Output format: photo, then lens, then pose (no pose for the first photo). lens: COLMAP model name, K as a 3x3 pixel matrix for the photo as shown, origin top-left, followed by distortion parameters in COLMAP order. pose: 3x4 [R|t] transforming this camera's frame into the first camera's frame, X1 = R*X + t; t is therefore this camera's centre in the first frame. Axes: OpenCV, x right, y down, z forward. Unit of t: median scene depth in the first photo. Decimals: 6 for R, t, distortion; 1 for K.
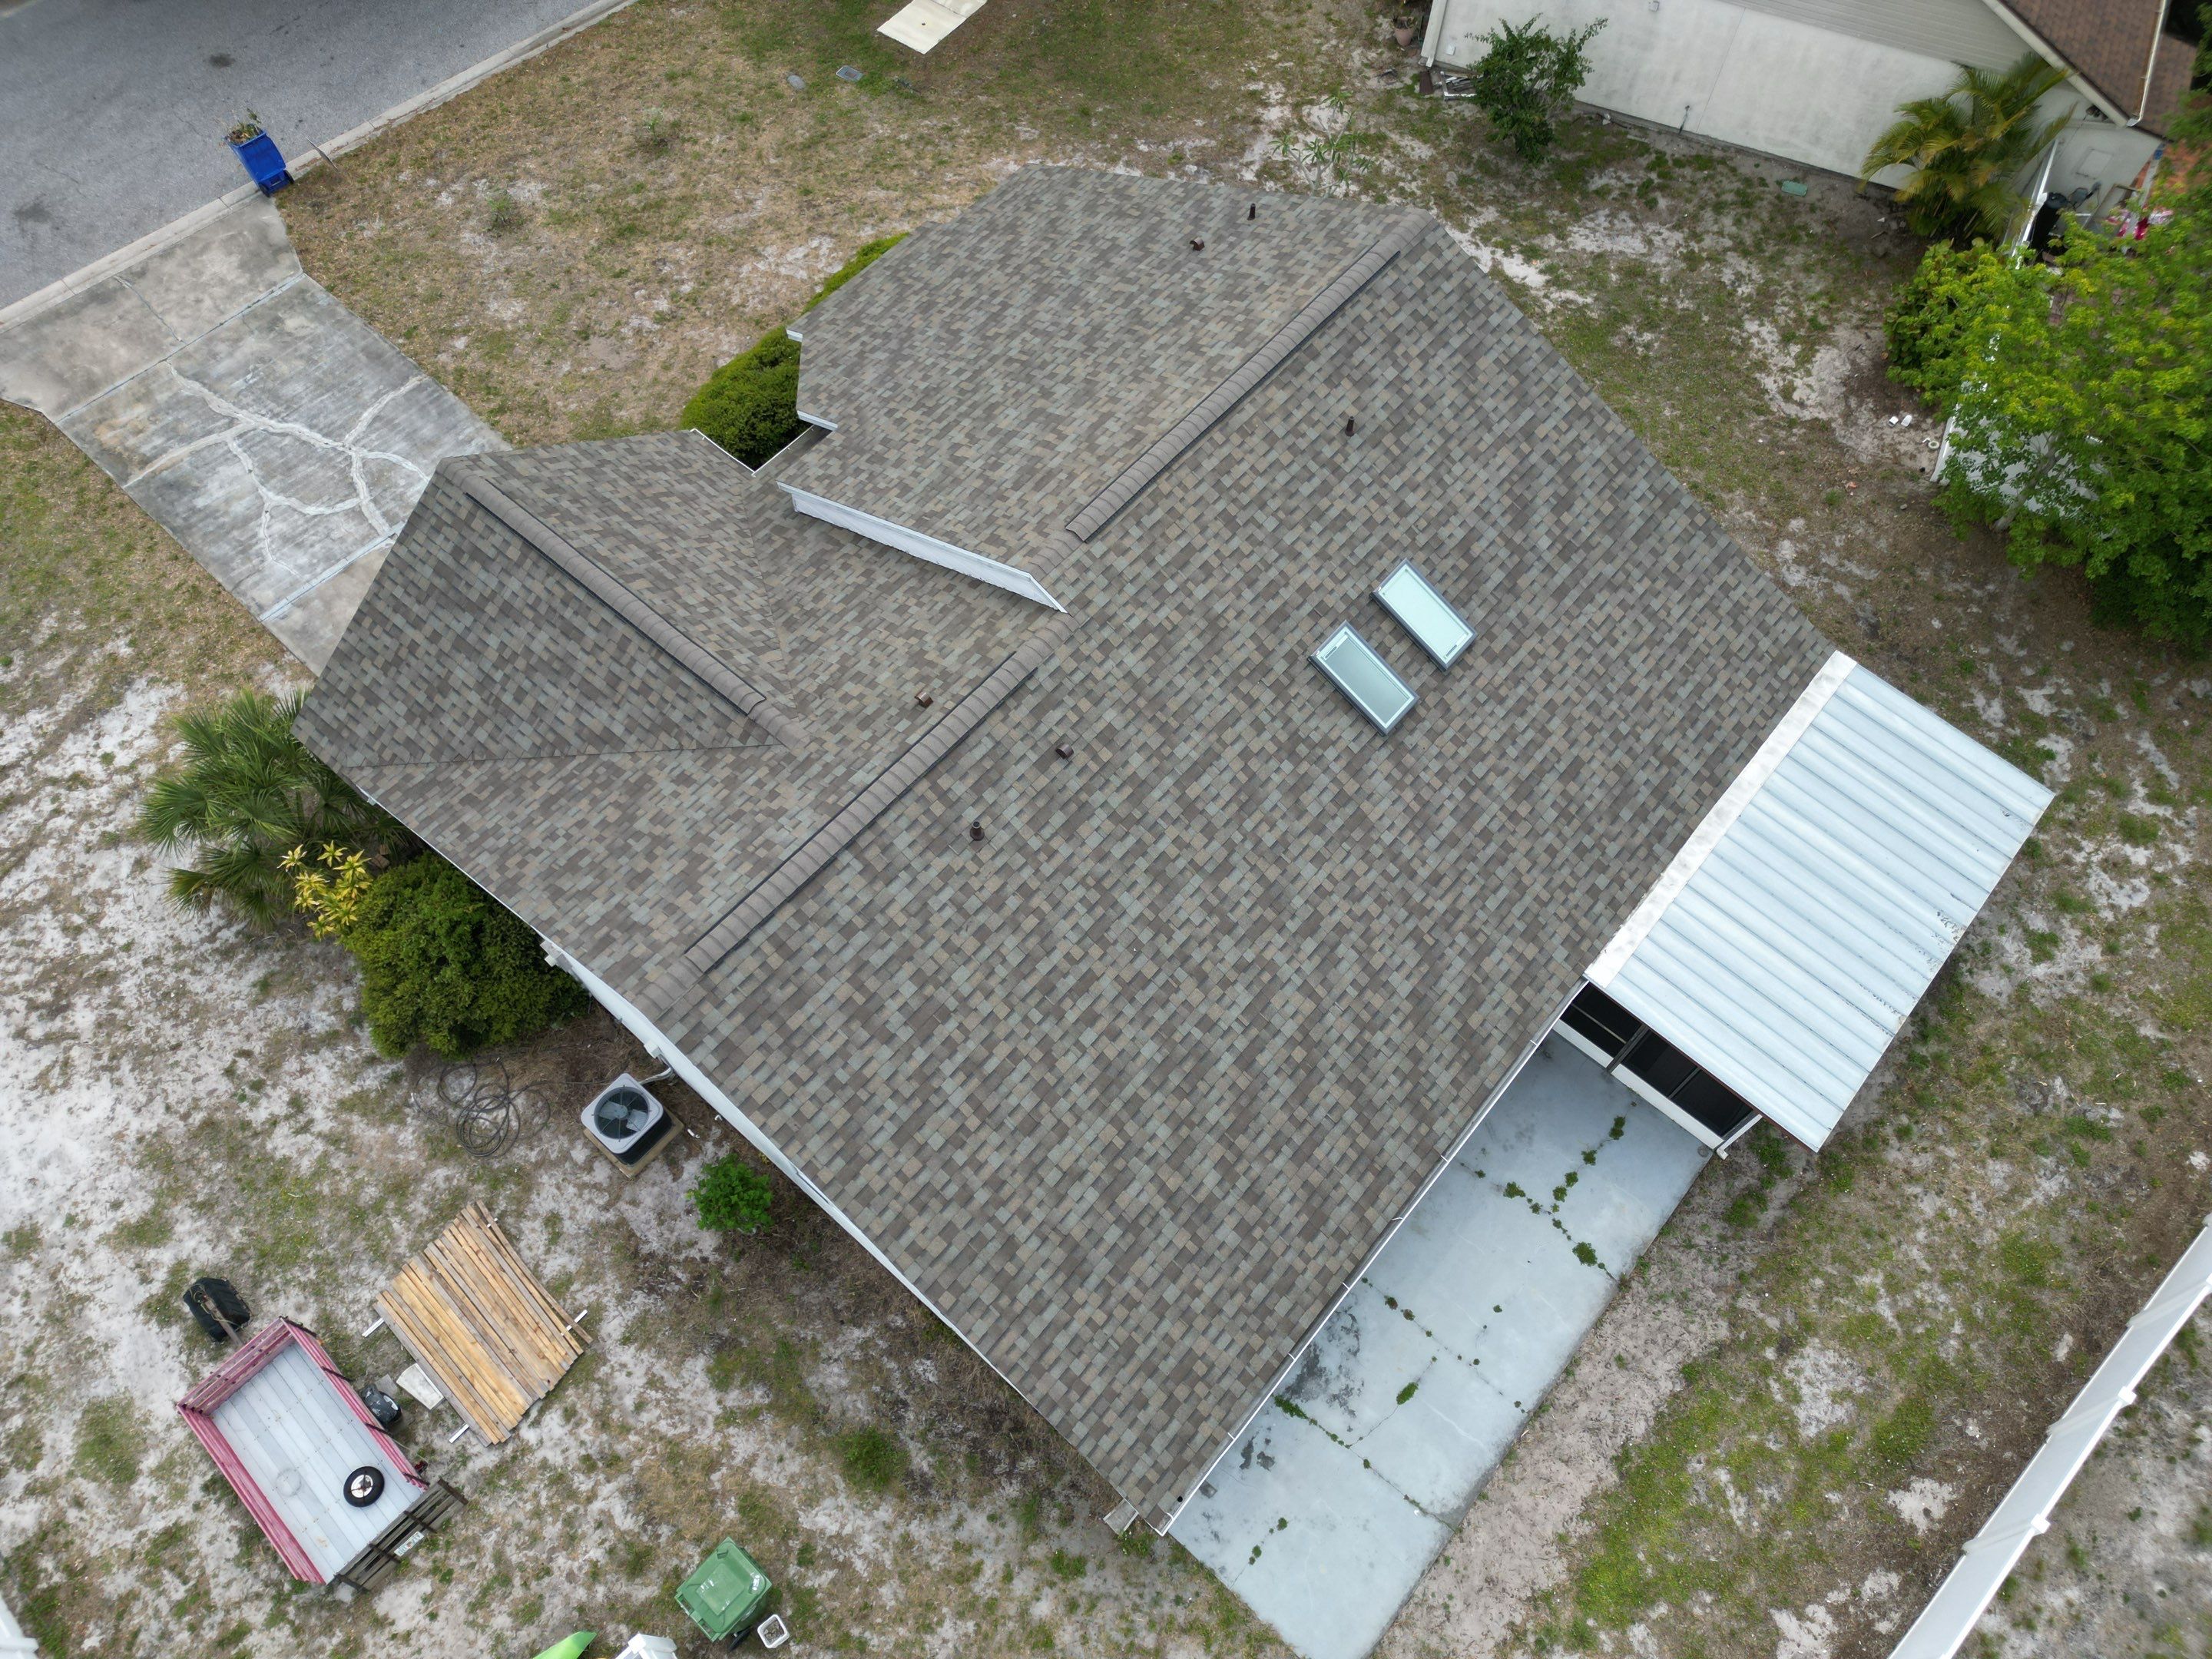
lens RADIAL K [[1544.2, 0, 1084.8], [0, 1544.2, 833.1], [0, 0, 1]] dist [0.069564, -0.063777]
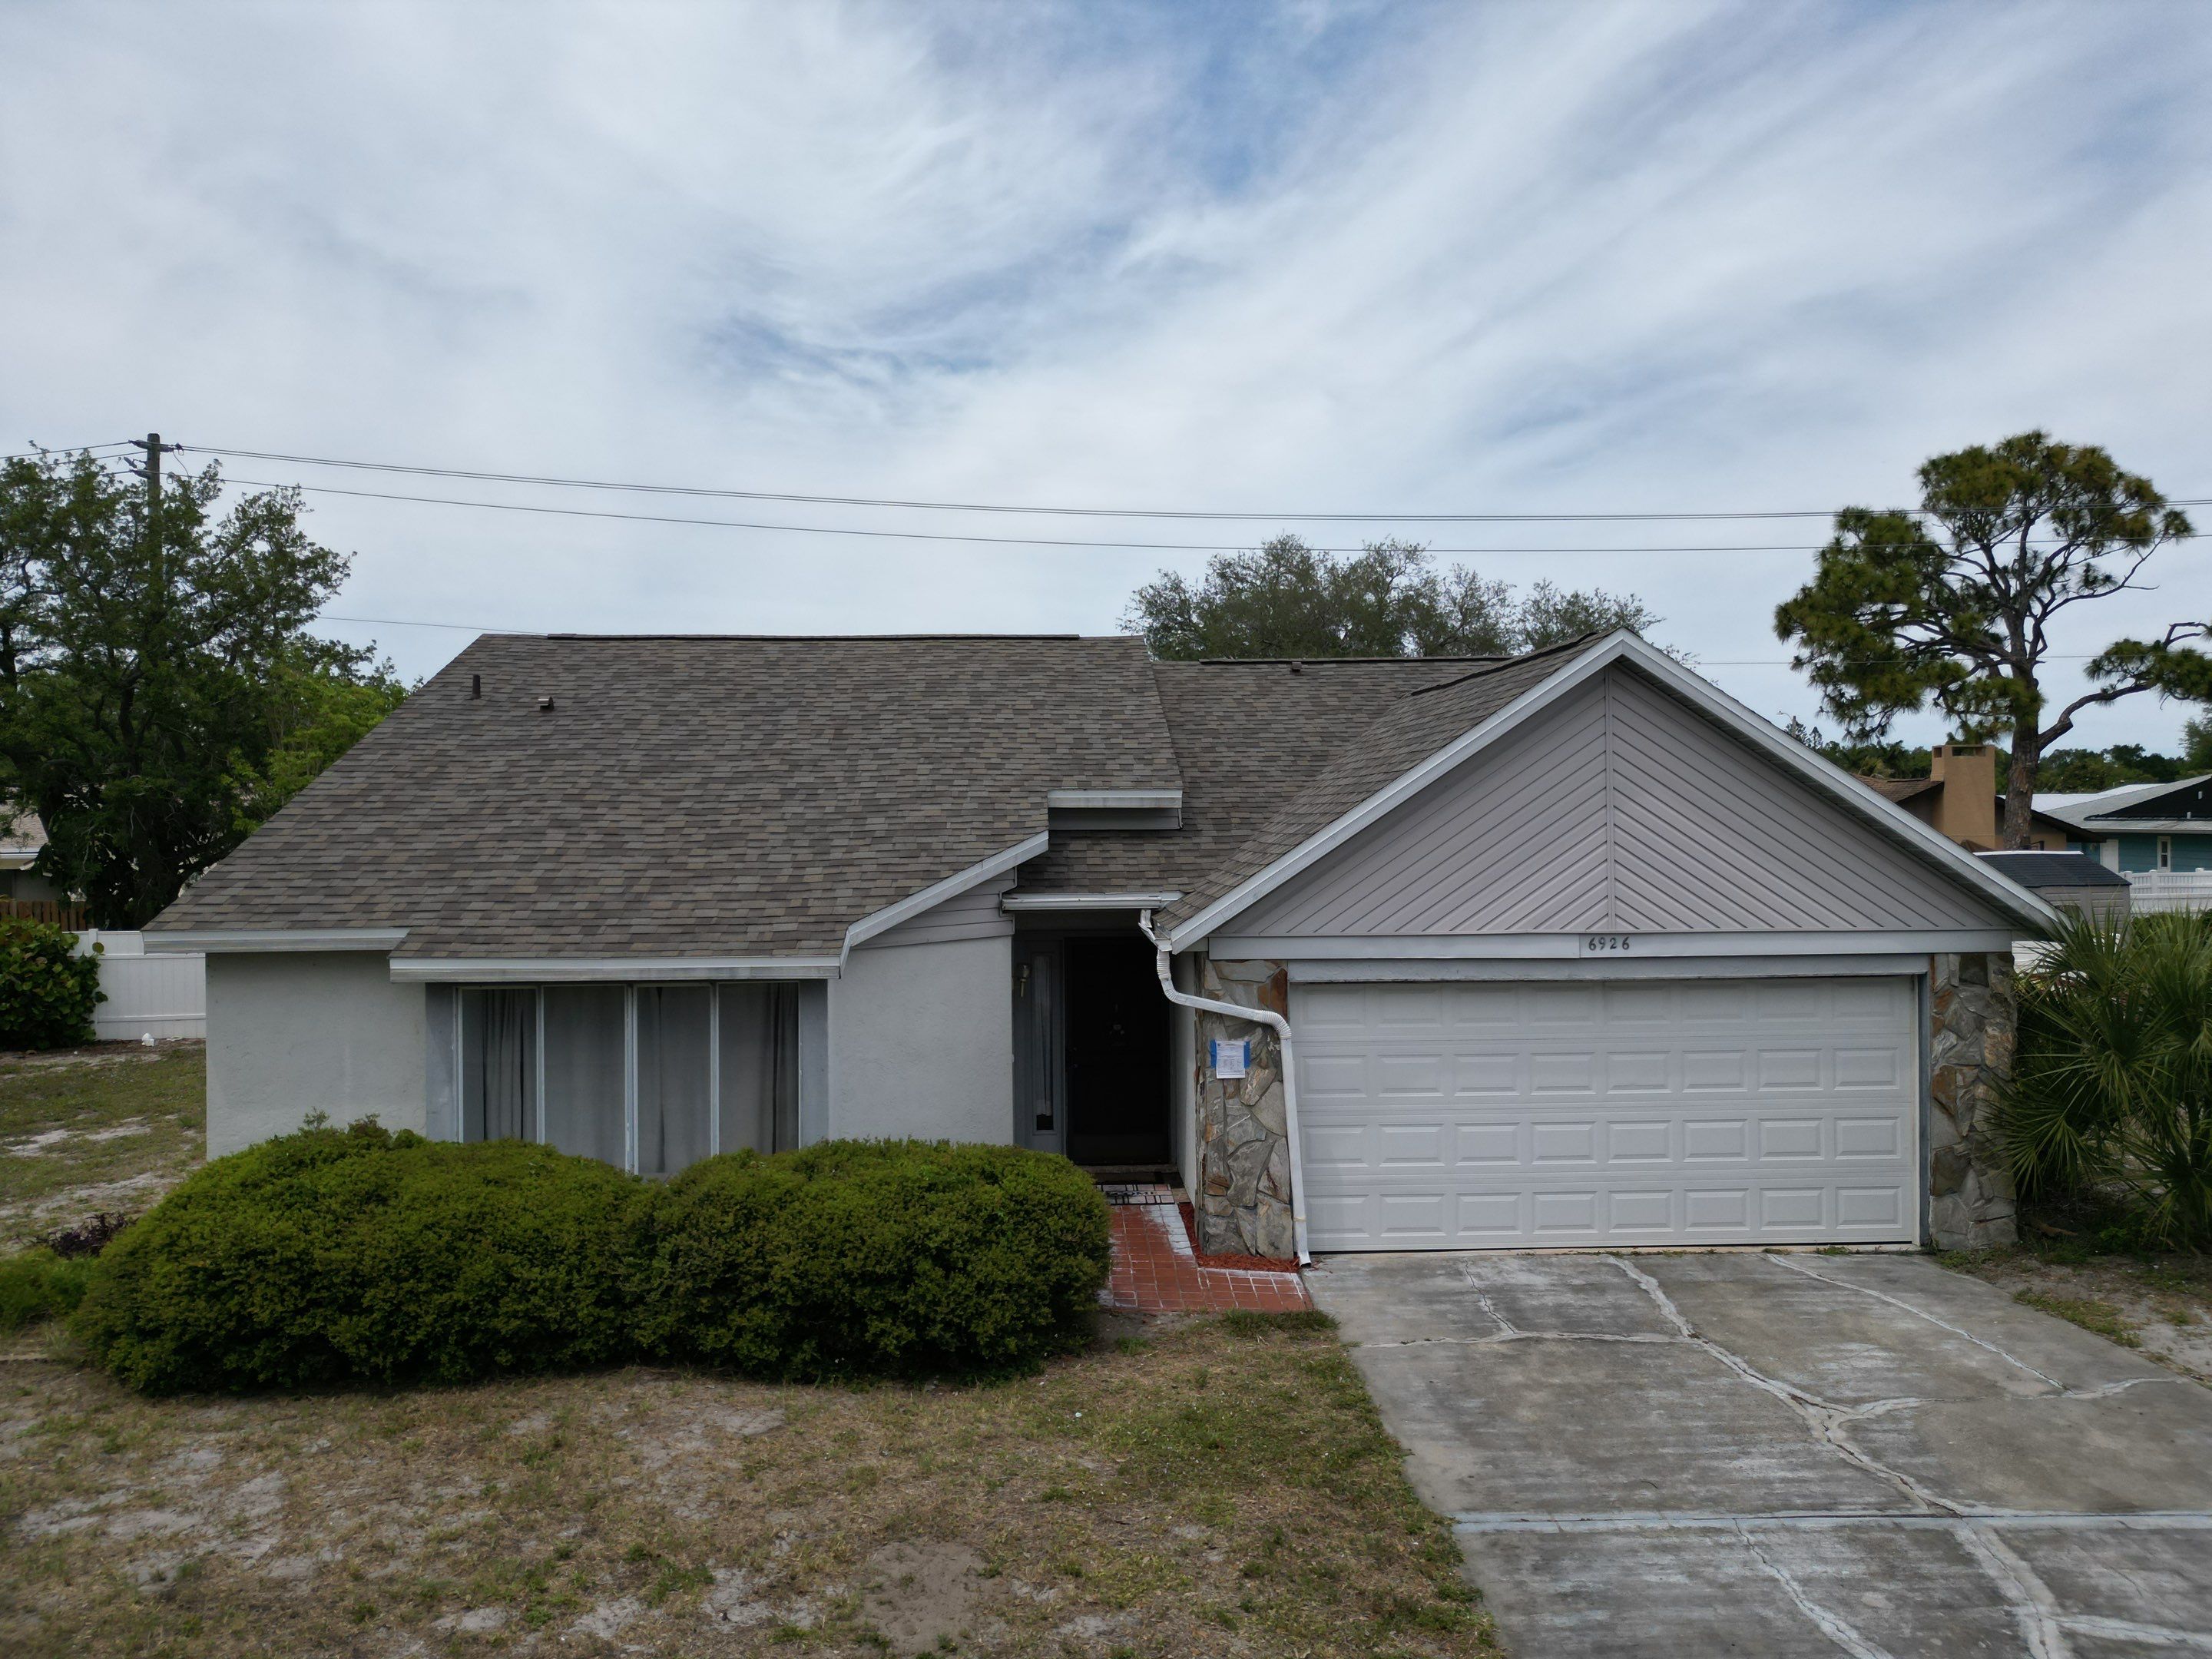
lens RADIAL K [[1544.2, 0, 1093.2], [0, 1544.2, 826.5], [0, 0, 1]] dist [0.069564, -0.063777]
pose [[-0.687104, -0.000241, 0.726559, -0.698363], [0.643311, 0.464588, 0.608530, -0.691071], [-0.337697, 0.885527, -0.319065, 1.308095]]
